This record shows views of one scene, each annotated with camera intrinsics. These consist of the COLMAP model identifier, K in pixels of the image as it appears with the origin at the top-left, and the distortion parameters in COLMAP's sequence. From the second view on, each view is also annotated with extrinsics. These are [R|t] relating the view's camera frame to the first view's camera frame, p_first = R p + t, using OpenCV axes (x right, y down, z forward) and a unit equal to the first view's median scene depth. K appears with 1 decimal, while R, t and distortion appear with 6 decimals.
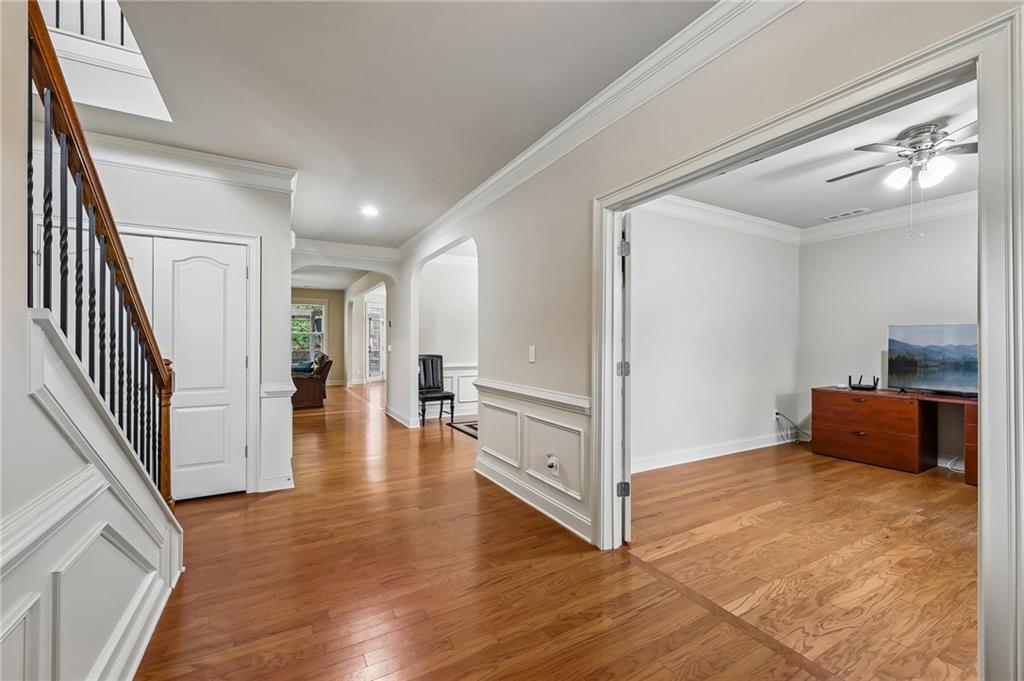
lens RADIAL K [[415.1, 0, 507.3], [0, 415.1, 341.8], [0, 0, 1]] dist [-0.001076, 0.000506]
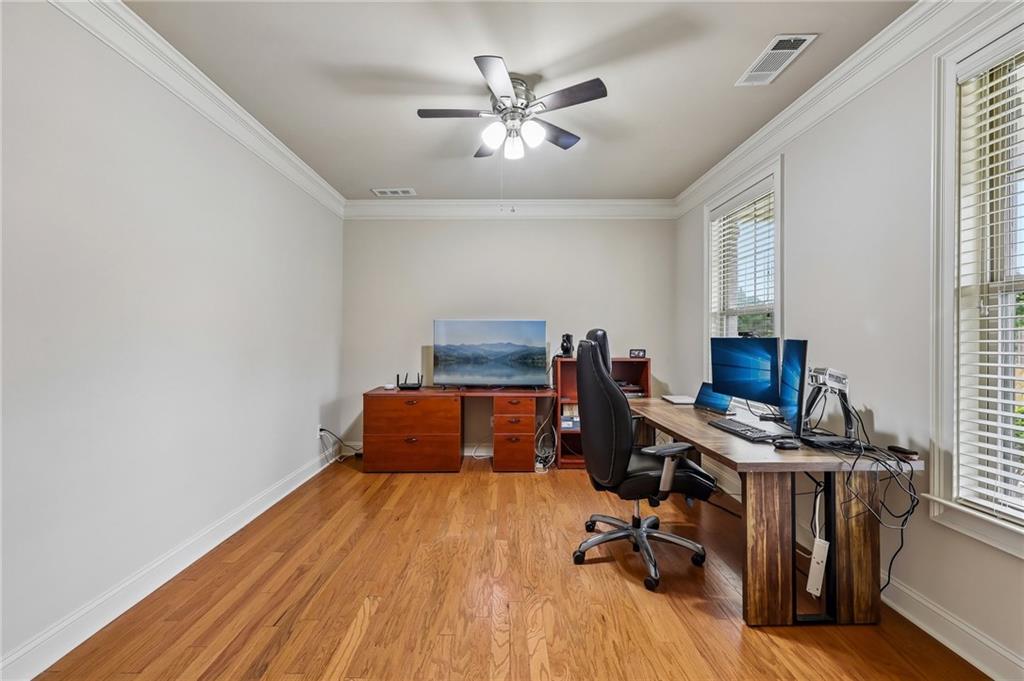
lens RADIAL K [[415.1, 0, 510.6], [0, 415.1, 339.7], [0, 0, 1]] dist [-0.001076, 0.000506]
pose [[0.471234, -0.002072, 0.882006, 0.164592], [-0.008154, 0.999944, 0.006706, -0.001175], [-0.881971, -0.010352, 0.471191, 0.391050]]
